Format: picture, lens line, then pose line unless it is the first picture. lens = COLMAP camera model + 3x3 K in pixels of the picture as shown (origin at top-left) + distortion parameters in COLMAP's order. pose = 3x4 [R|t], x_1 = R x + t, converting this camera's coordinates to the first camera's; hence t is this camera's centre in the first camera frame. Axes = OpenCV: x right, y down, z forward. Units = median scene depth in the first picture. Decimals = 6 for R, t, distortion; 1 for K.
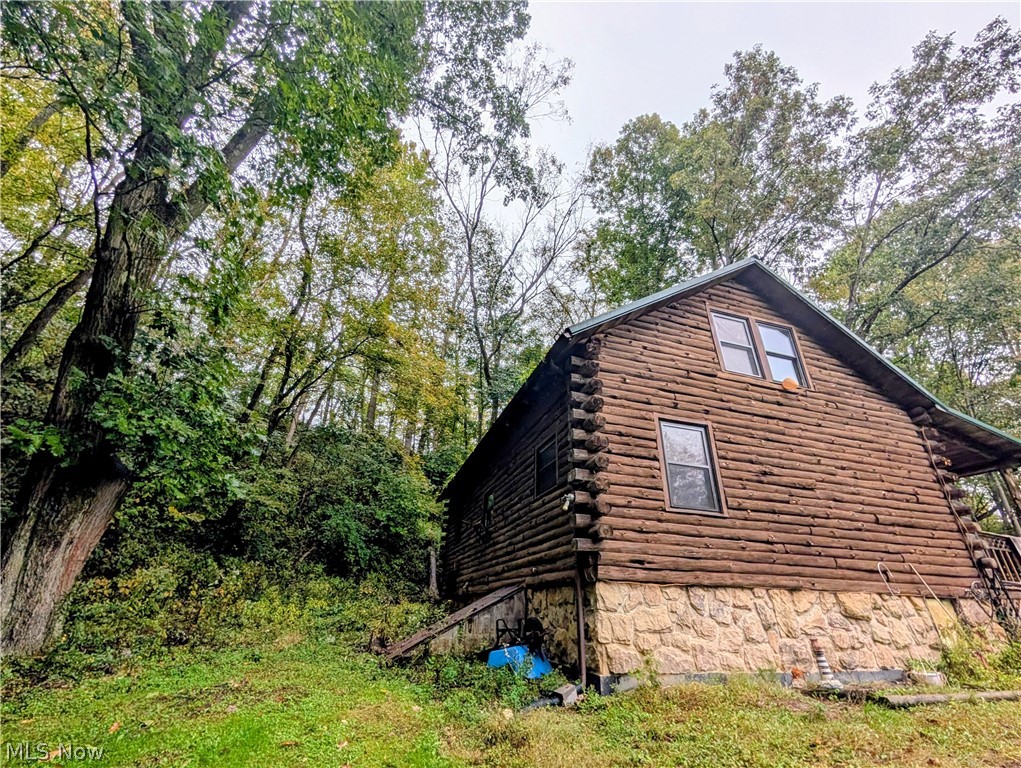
lens RADIAL K [[458.1, 0, 515.5], [0, 458.1, 393.4], [0, 0, 1]] dist [0.007729, -0.000569]
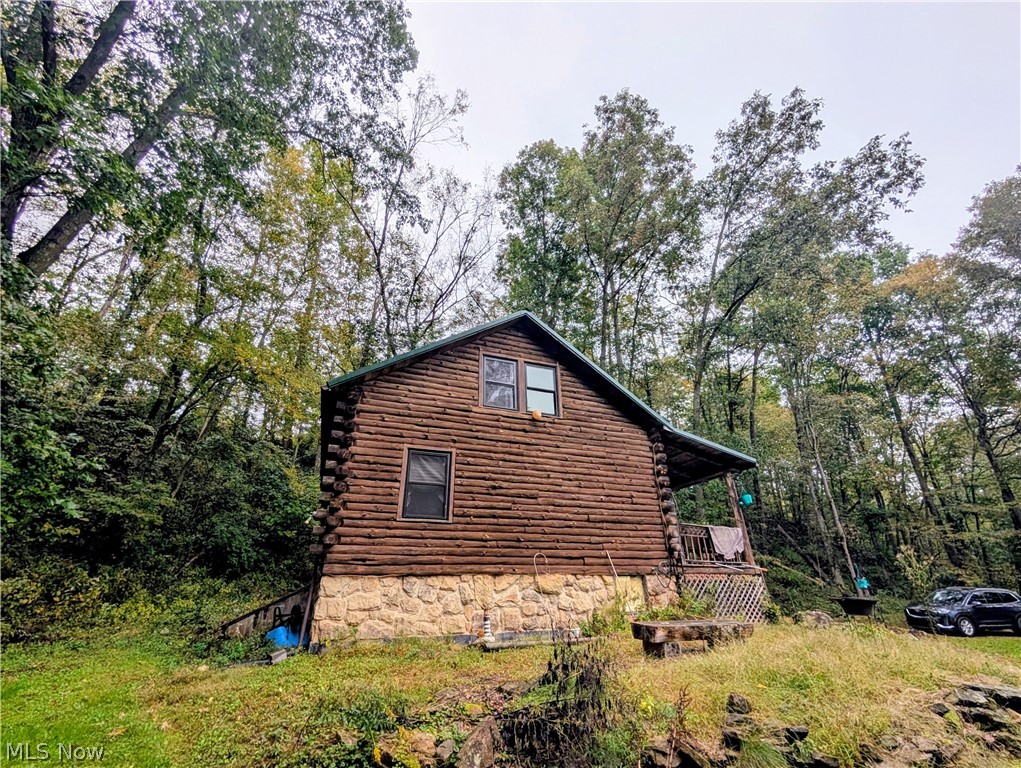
lens RADIAL K [[458.1, 0, 515.5], [0, 458.1, 393.4], [0, 0, 1]] dist [0.007729, -0.000569]
pose [[0.996884, -0.011563, 0.078031, 0.492307], [0.010339, 0.999817, 0.016074, -0.113116], [-0.078202, -0.015217, 0.996821, -0.303400]]
